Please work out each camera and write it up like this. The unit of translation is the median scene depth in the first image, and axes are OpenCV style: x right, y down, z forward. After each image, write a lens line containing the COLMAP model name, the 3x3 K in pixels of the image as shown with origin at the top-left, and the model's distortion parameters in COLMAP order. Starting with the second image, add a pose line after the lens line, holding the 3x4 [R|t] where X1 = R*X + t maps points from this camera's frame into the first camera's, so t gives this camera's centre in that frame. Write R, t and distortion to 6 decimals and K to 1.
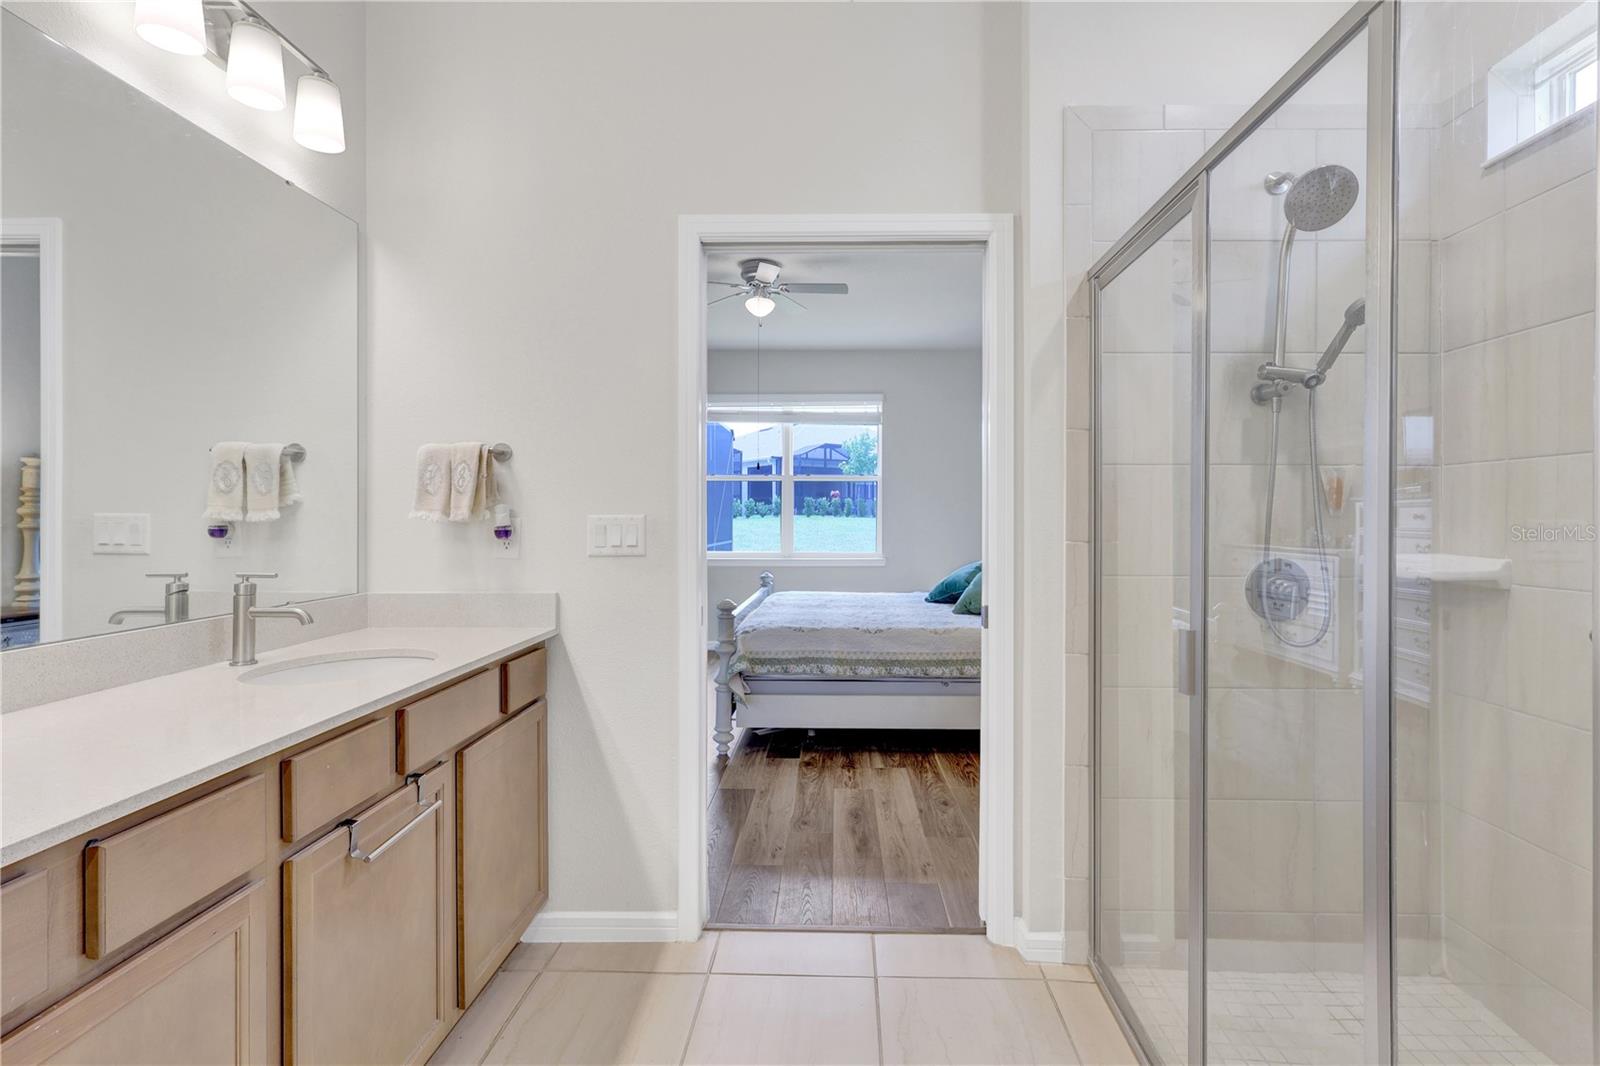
lens RADIAL K [[762.1, 0, 814.5], [0, 762.1, 517.6], [0, 0, 1]] dist [0.003891, -0.000185]
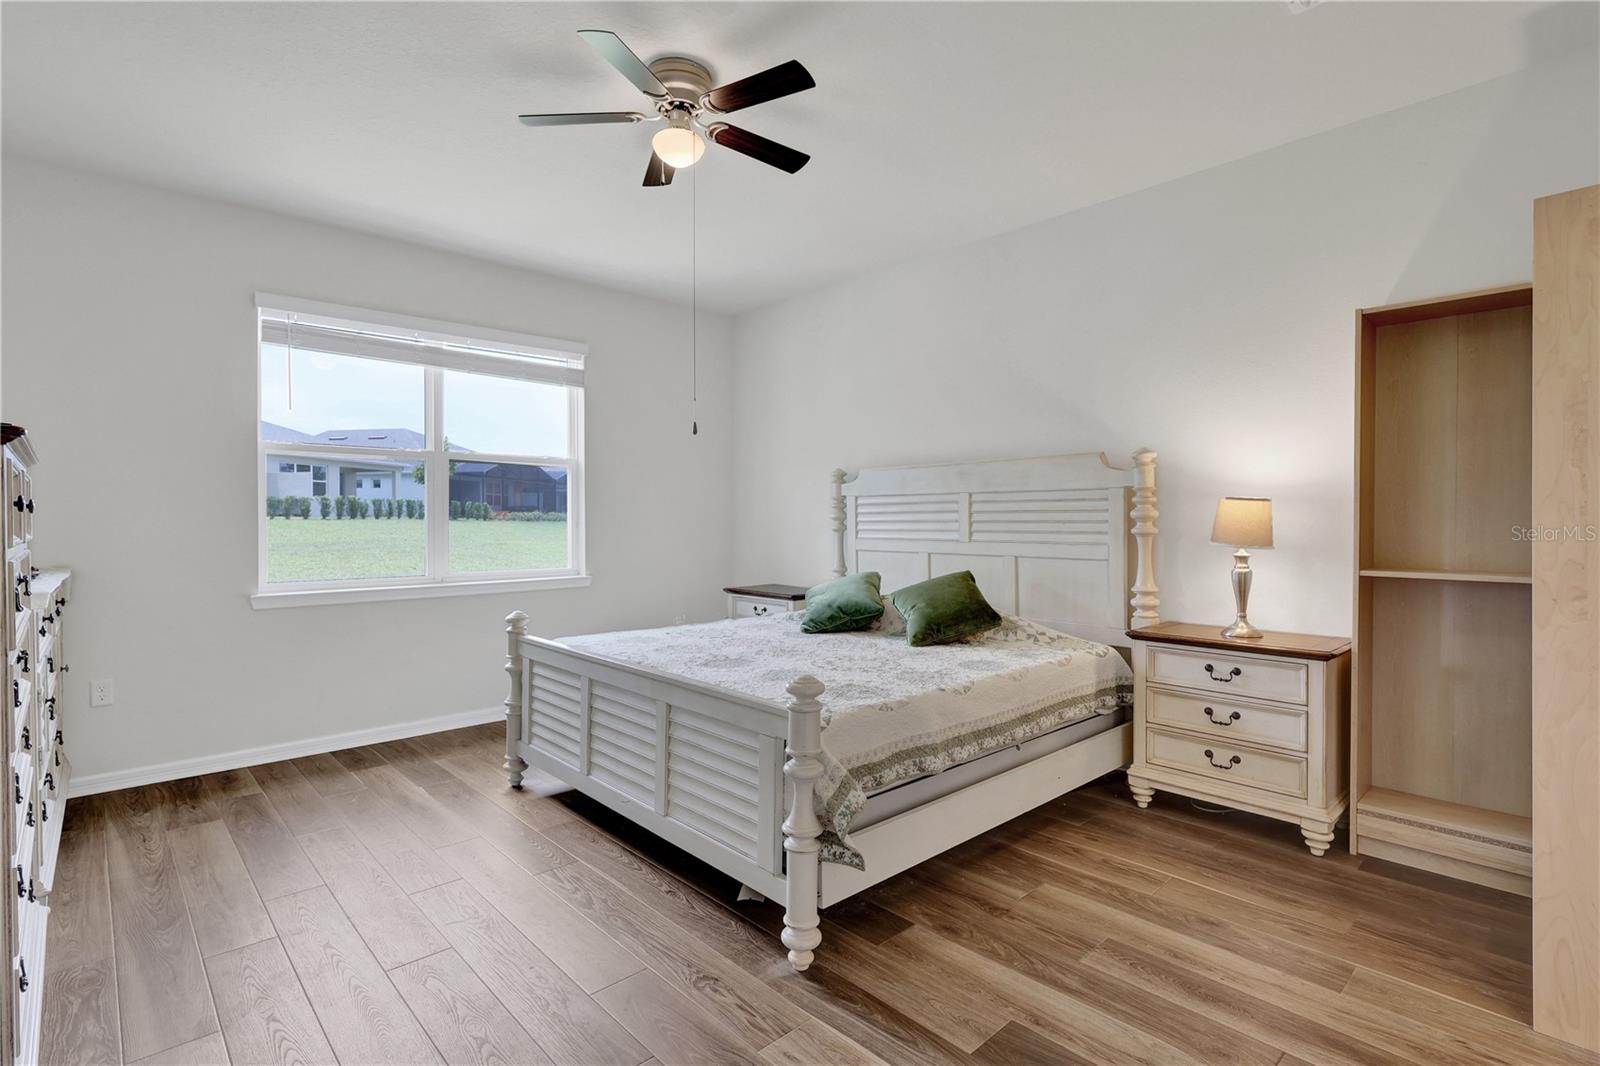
lens RADIAL K [[762.1, 0, 798.4], [0, 762.1, 532.4], [0, 0, 1]] dist [0.003891, -0.000185]
pose [[0.708997, -0.010730, 0.705130, -0.492906], [-0.001481, 0.999859, 0.016703, 0.000976], [-0.705210, -0.012887, 0.708881, 0.638493]]
